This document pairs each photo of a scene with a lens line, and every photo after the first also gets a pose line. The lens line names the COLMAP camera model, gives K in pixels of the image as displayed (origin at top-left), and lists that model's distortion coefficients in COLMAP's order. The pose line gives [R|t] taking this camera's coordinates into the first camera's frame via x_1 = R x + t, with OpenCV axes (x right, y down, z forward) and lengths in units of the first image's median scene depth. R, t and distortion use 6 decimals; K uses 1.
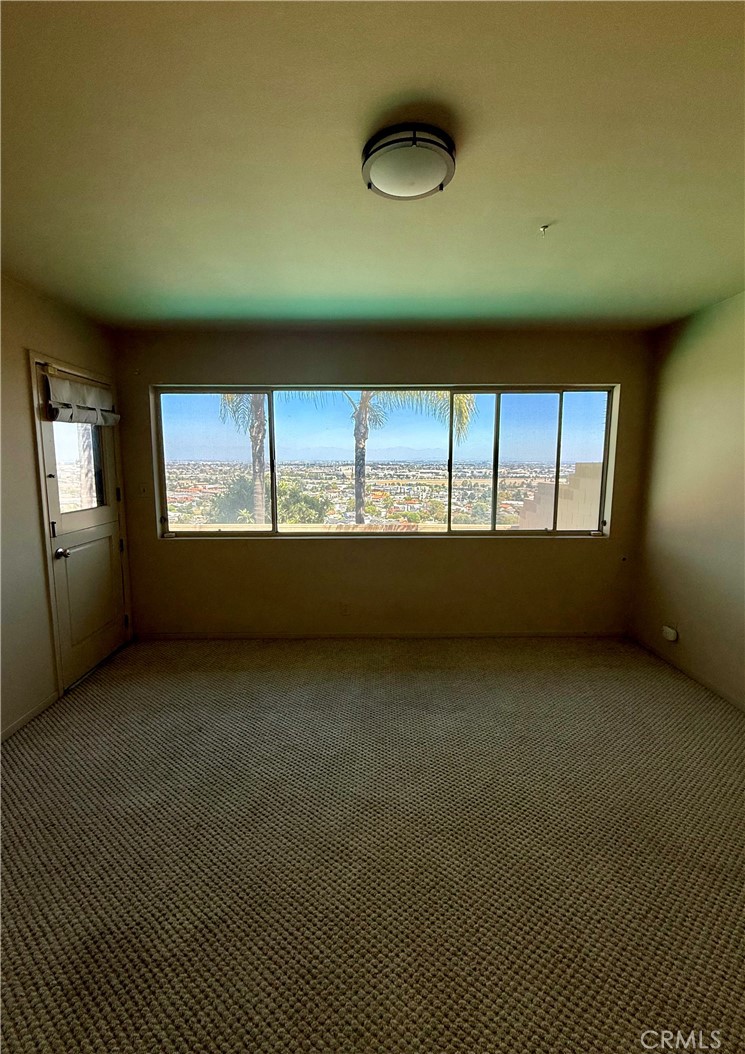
lens RADIAL K [[449.8, 0, 372.7], [0, 449.8, 512.0], [0, 0, 1]] dist [0.000087, -0.000001]
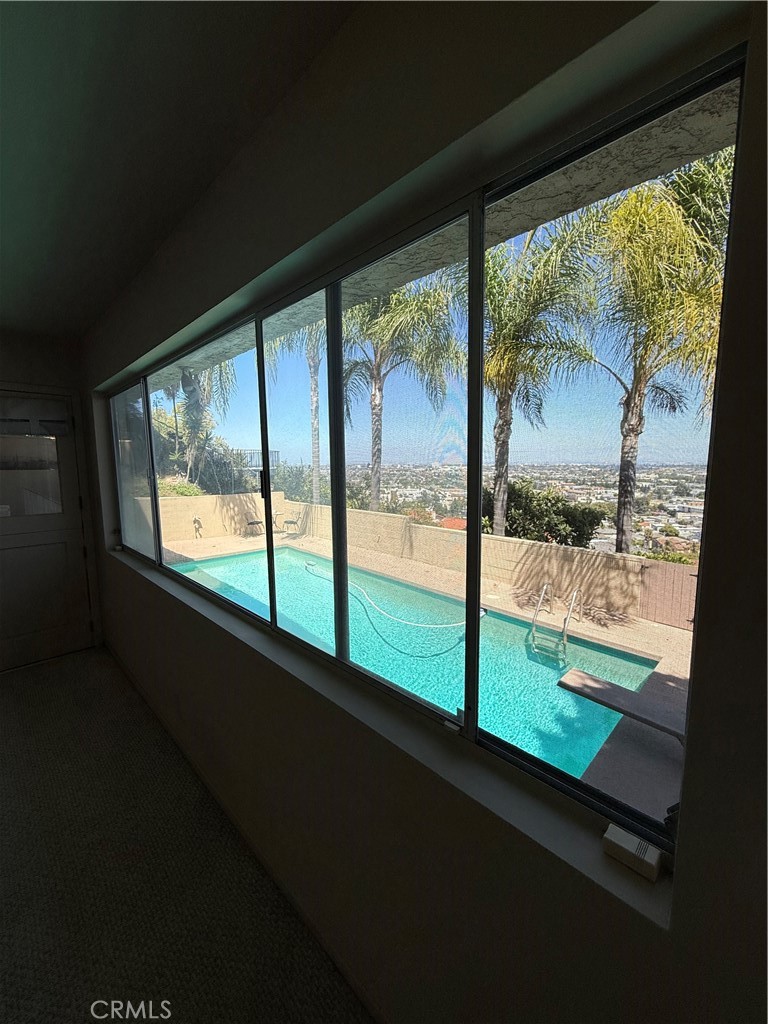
lens RADIAL K [[409.7, 0, 385.4], [0, 409.7, 508.7], [0, 0, 1]] dist [-0.001285, 0.000570]
pose [[0.685795, 0.078853, -0.723510, 0.182929], [-0.078959, 0.996307, 0.033742, -0.034459], [0.723499, 0.033988, 0.689488, 0.268115]]
